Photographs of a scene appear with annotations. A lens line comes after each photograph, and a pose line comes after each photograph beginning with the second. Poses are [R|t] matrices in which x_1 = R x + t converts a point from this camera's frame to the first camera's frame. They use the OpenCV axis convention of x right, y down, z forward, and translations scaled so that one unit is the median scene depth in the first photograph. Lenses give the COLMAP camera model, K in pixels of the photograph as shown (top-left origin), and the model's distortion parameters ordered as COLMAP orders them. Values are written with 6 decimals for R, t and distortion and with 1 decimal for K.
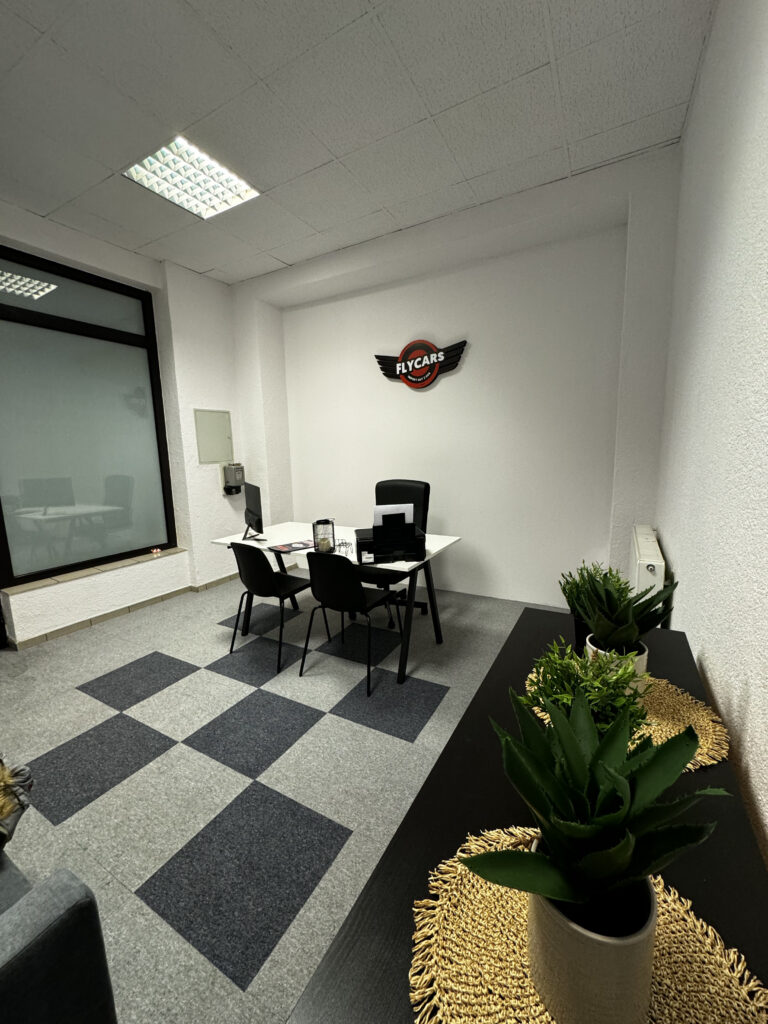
lens RADIAL K [[406.5, 0, 385.5], [0, 406.5, 508.9], [0, 0, 1]] dist [-0.001502, 0.000567]
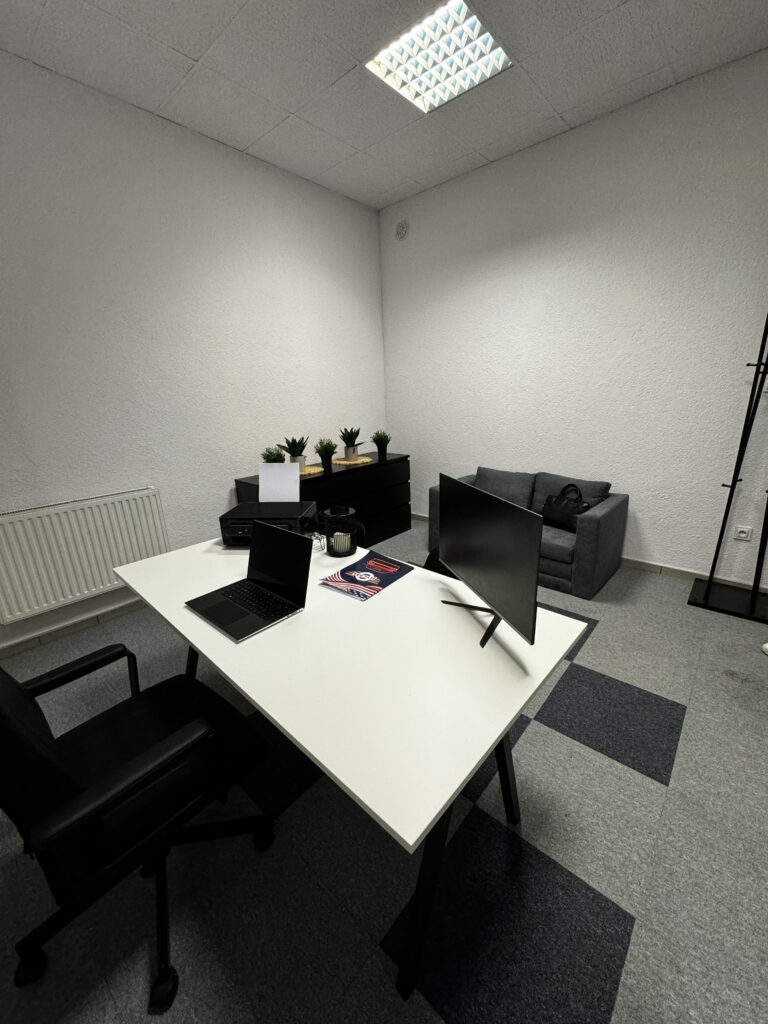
lens RADIAL K [[406.5, 0, 387.0], [0, 406.5, 510.1], [0, 0, 1]] dist [-0.001502, 0.000567]
pose [[-0.974296, -0.003134, 0.225248, -0.318099], [0.093151, 0.904807, 0.415509, -0.202850], [-0.205108, 0.425811, -0.881258, 1.307394]]
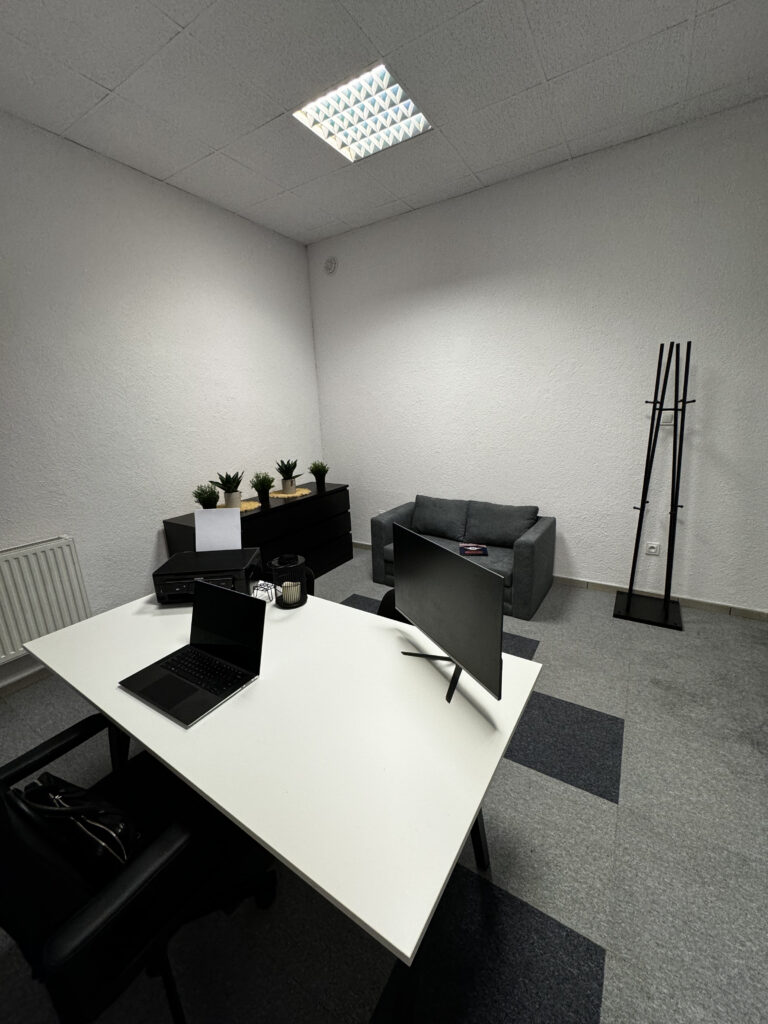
lens RADIAL K [[406.5, 0, 386.7], [0, 406.5, 510.0], [0, 0, 1]] dist [-0.001502, 0.000567]
pose [[-0.996508, 0.051232, 0.065939, -0.297195], [0.072891, 0.918953, 0.387572, -0.235863], [-0.040738, 0.391025, -0.919478, 1.291475]]
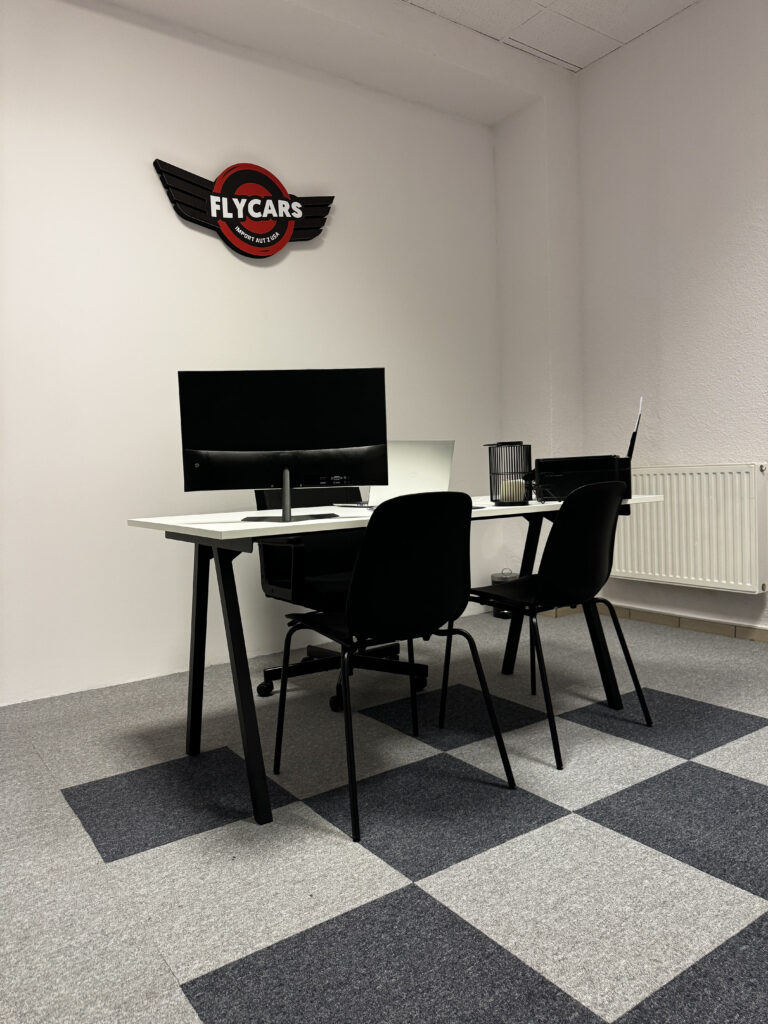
lens RADIAL K [[726.1, 0, 382.1], [0, 726.1, 509.8], [0, 0, 1]] dist [0.028111, -0.029339]
pose [[0.441322, -0.034282, 0.896694, -0.849108], [0.159759, 0.986308, -0.040920, 0.102125], [-0.883013, 0.161313, 0.440756, 0.623280]]
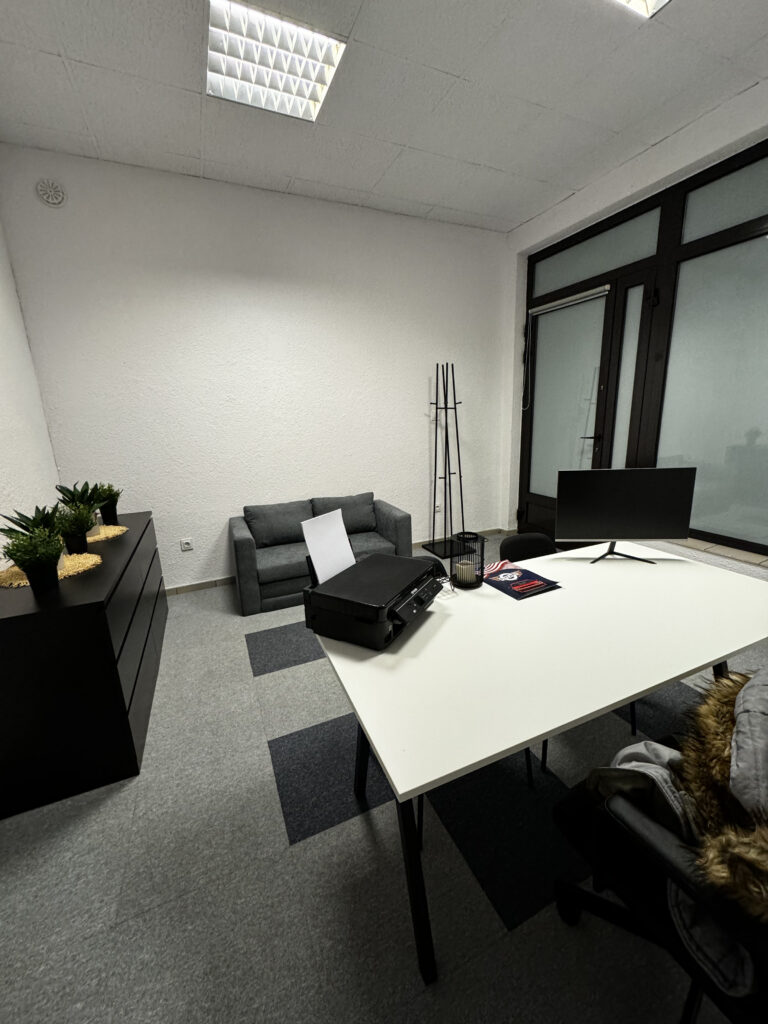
lens RADIAL K [[406.5, 0, 386.7], [0, 406.5, 510.0], [0, 0, 1]] dist [-0.001502, 0.000567]
pose [[-0.591788, 0.232854, -0.771729, 0.321769], [-0.068788, 0.939289, 0.336160, -0.170405], [0.803153, 0.252021, -0.539843, 1.009689]]
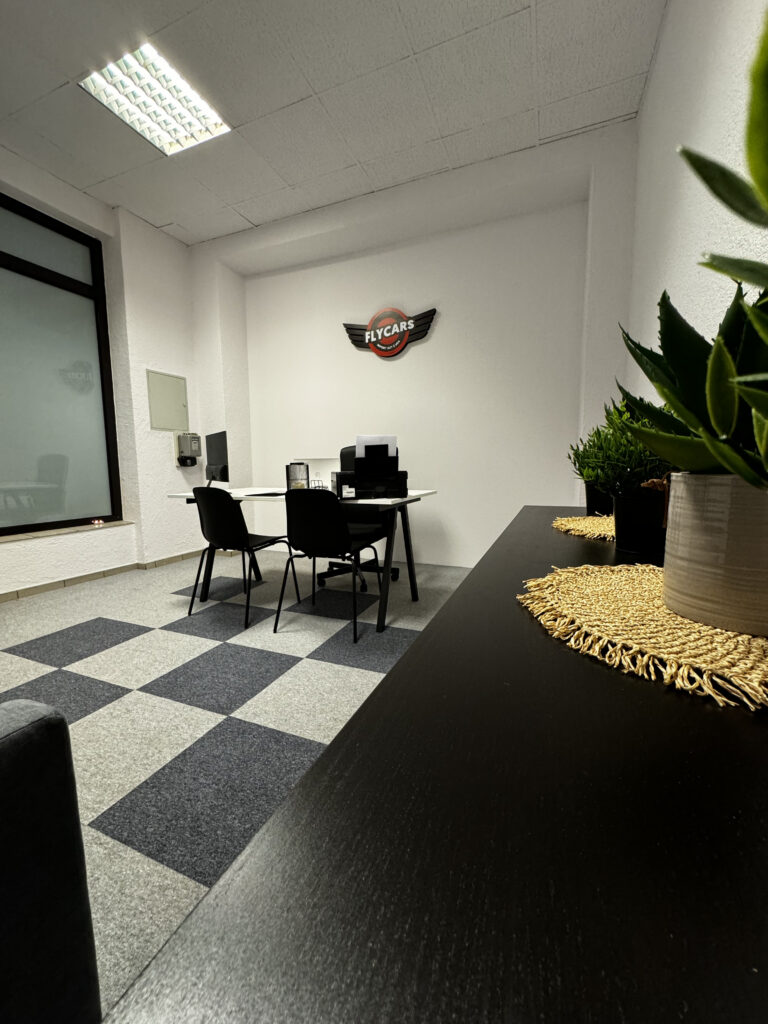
lens RADIAL K [[406.5, 0, 386.4], [0, 406.5, 508.7], [0, 0, 1]] dist [-0.001502, 0.000567]
pose [[0.992618, 0.004637, 0.121194, -0.051263], [0.000422, 0.999131, -0.041686, 0.144100], [-0.121282, 0.041429, 0.991753, 0.035837]]
